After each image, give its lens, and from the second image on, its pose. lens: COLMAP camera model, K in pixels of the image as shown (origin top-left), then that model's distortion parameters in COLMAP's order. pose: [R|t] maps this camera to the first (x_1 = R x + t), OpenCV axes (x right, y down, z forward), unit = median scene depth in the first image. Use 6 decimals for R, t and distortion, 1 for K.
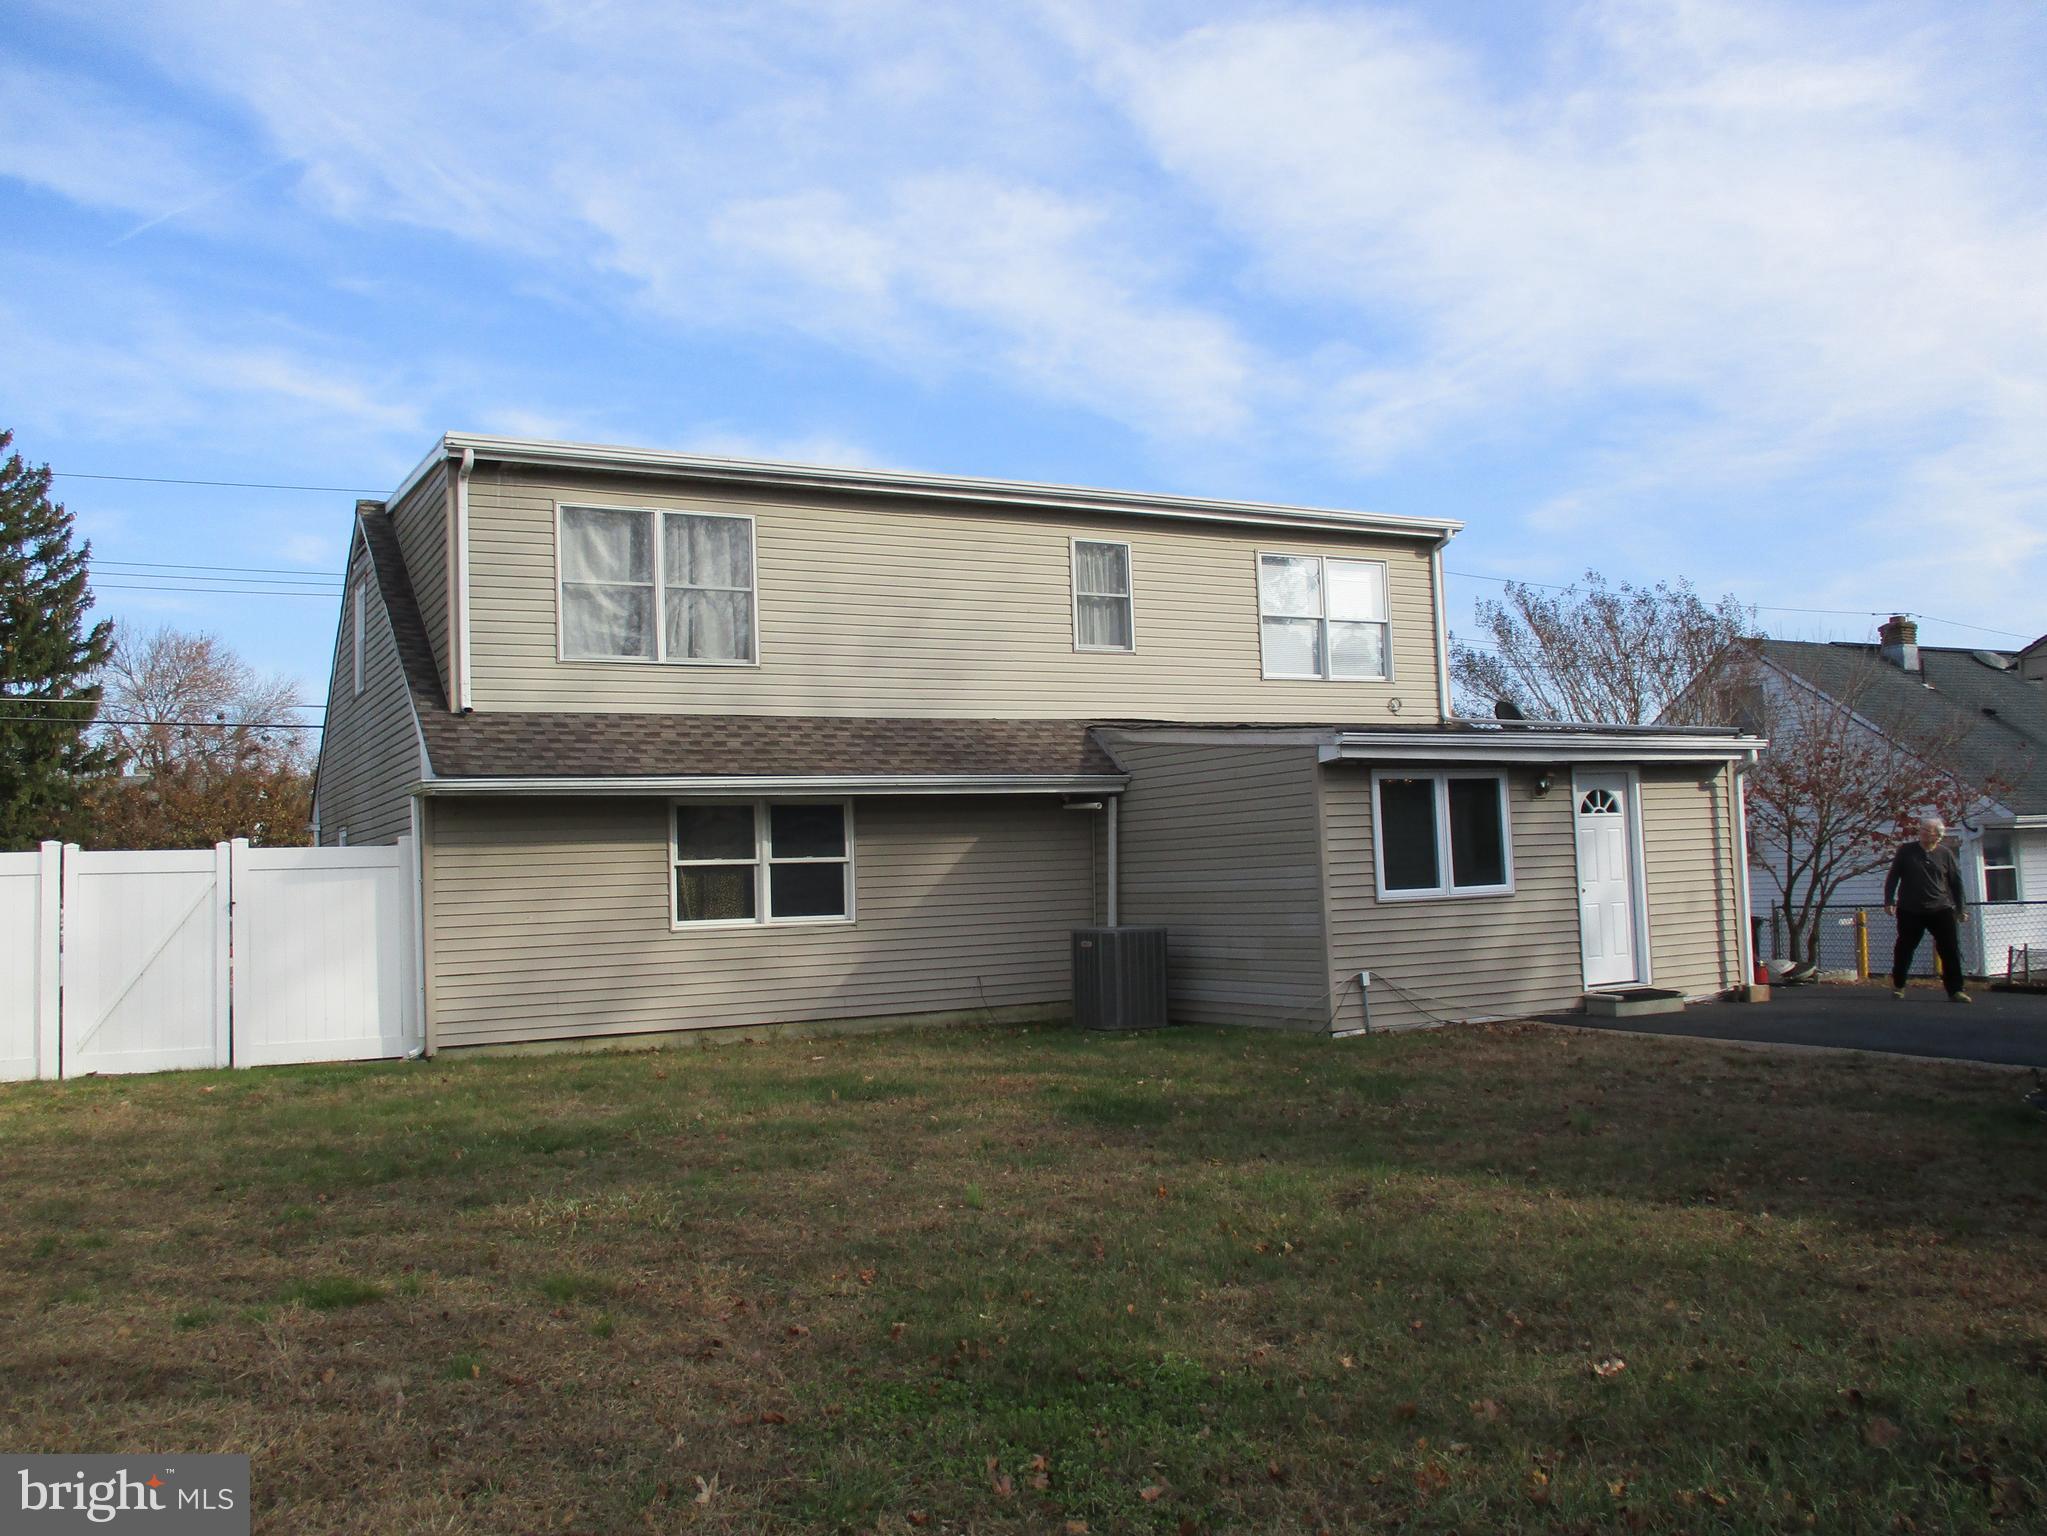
lens RADIAL K [[1704.6, 0, 1023.5], [0, 1704.6, 768.0], [0, 0, 1]] dist [-0.025664, 0.007057]
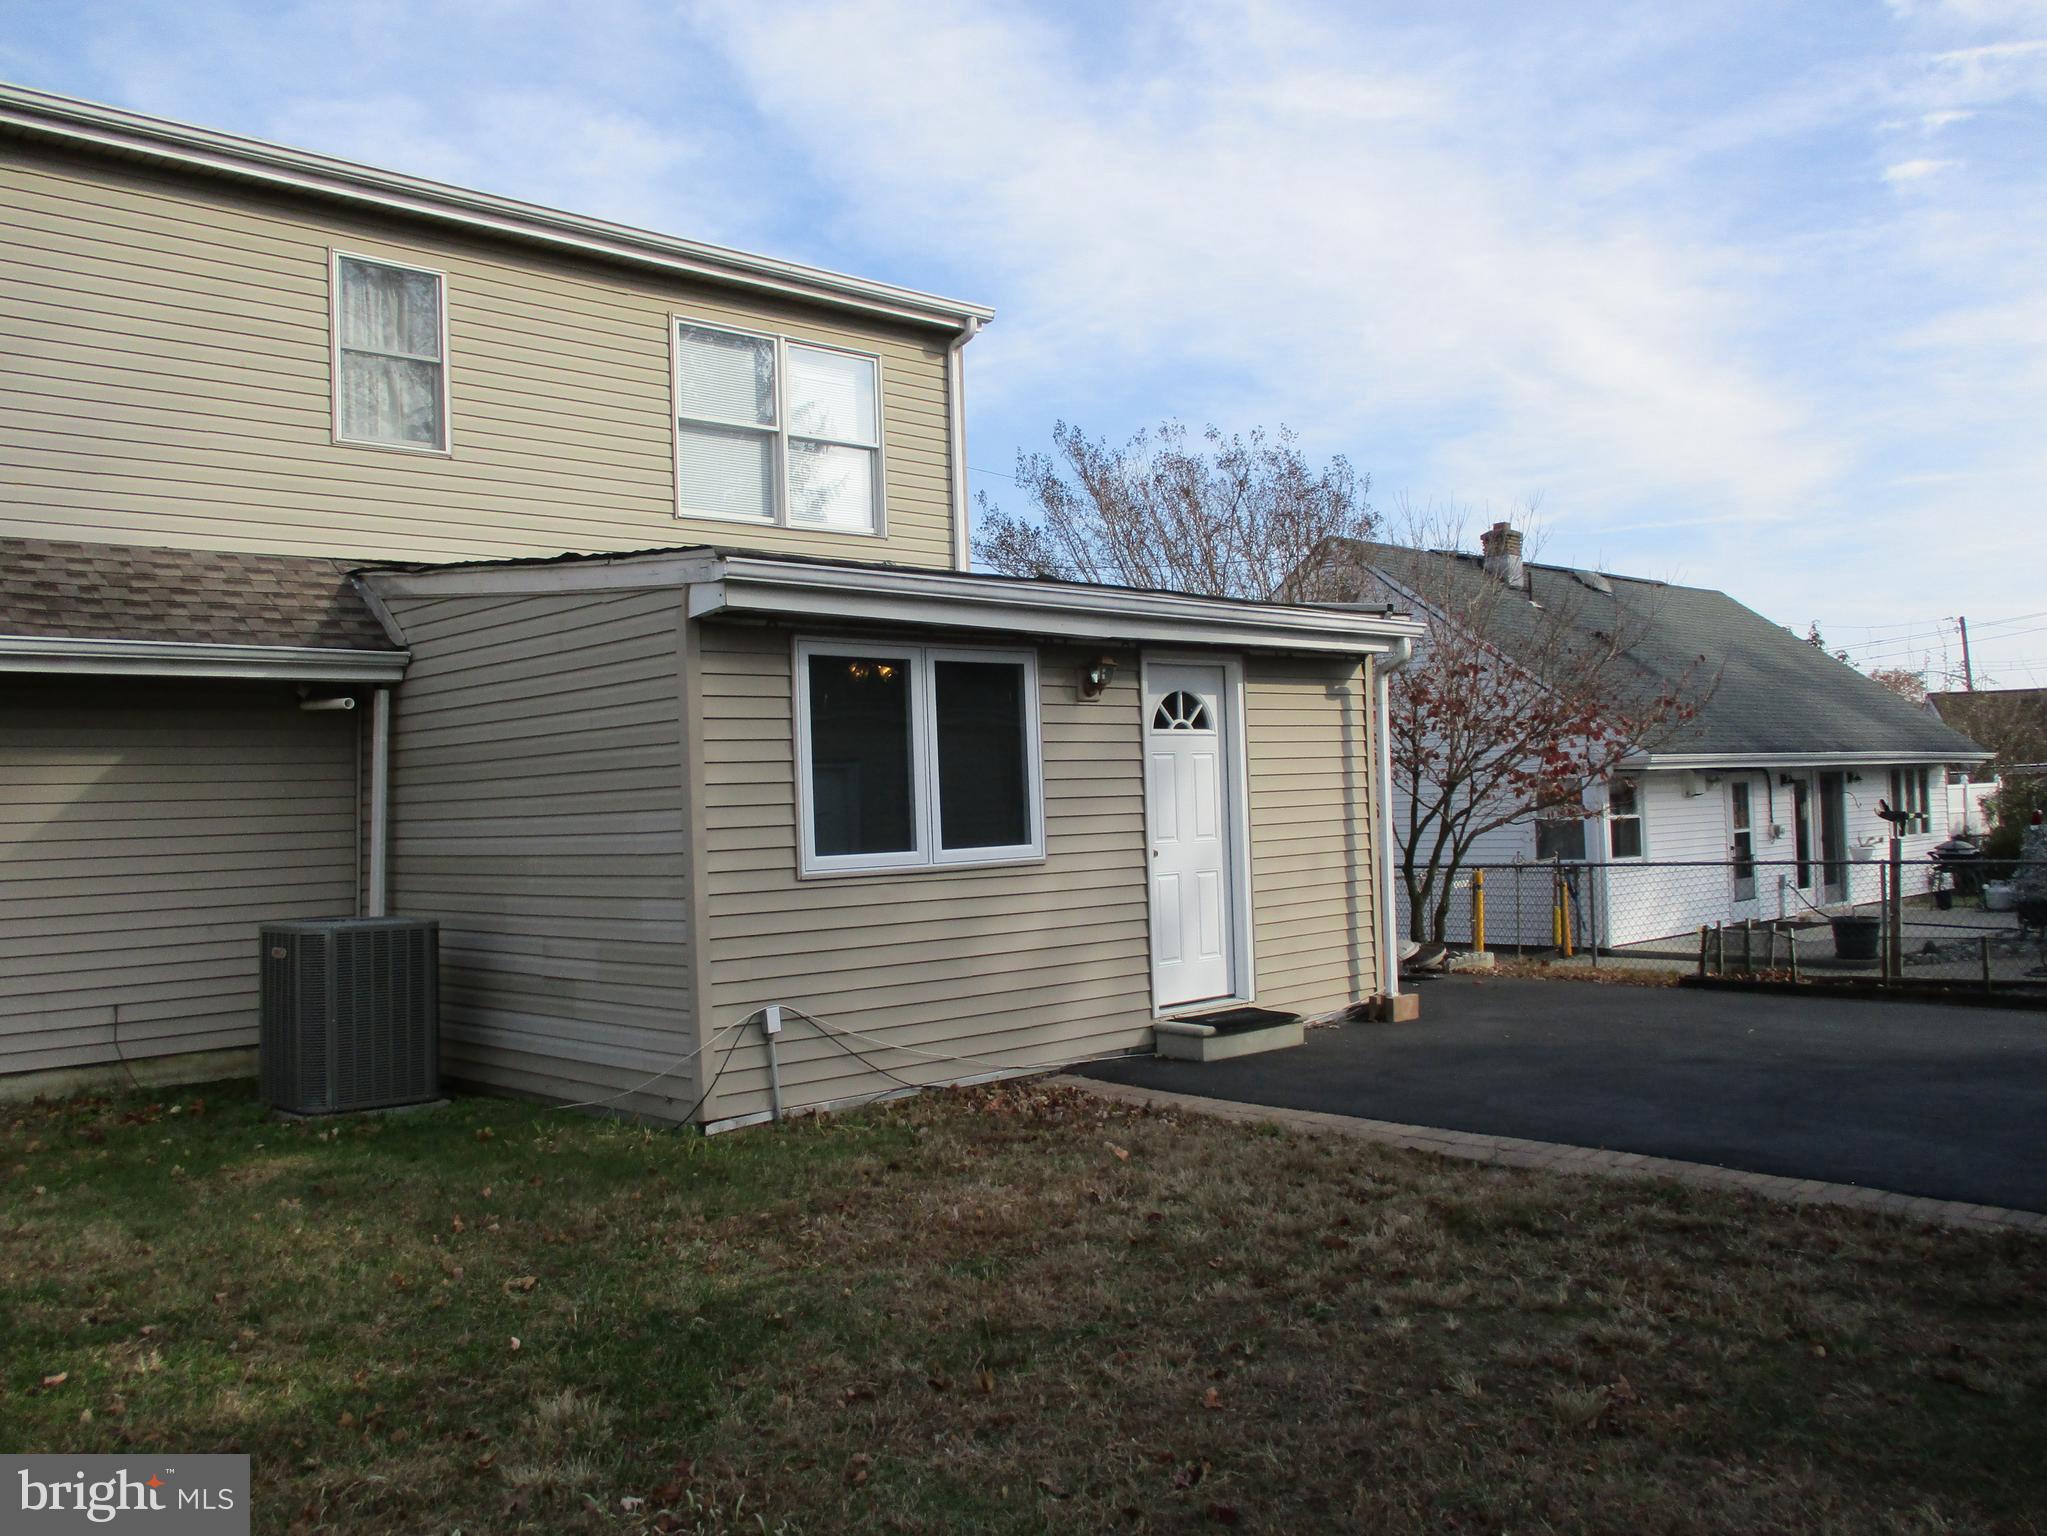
lens RADIAL K [[1704.6, 0, 1023.5], [0, 1704.6, 768.0], [0, 0, 1]] dist [-0.025664, 0.007057]
pose [[0.968741, 0.011093, 0.247828, 0.124555], [-0.019441, 0.999322, 0.031263, 0.021890], [-0.247313, -0.035104, 0.968300, 0.398135]]
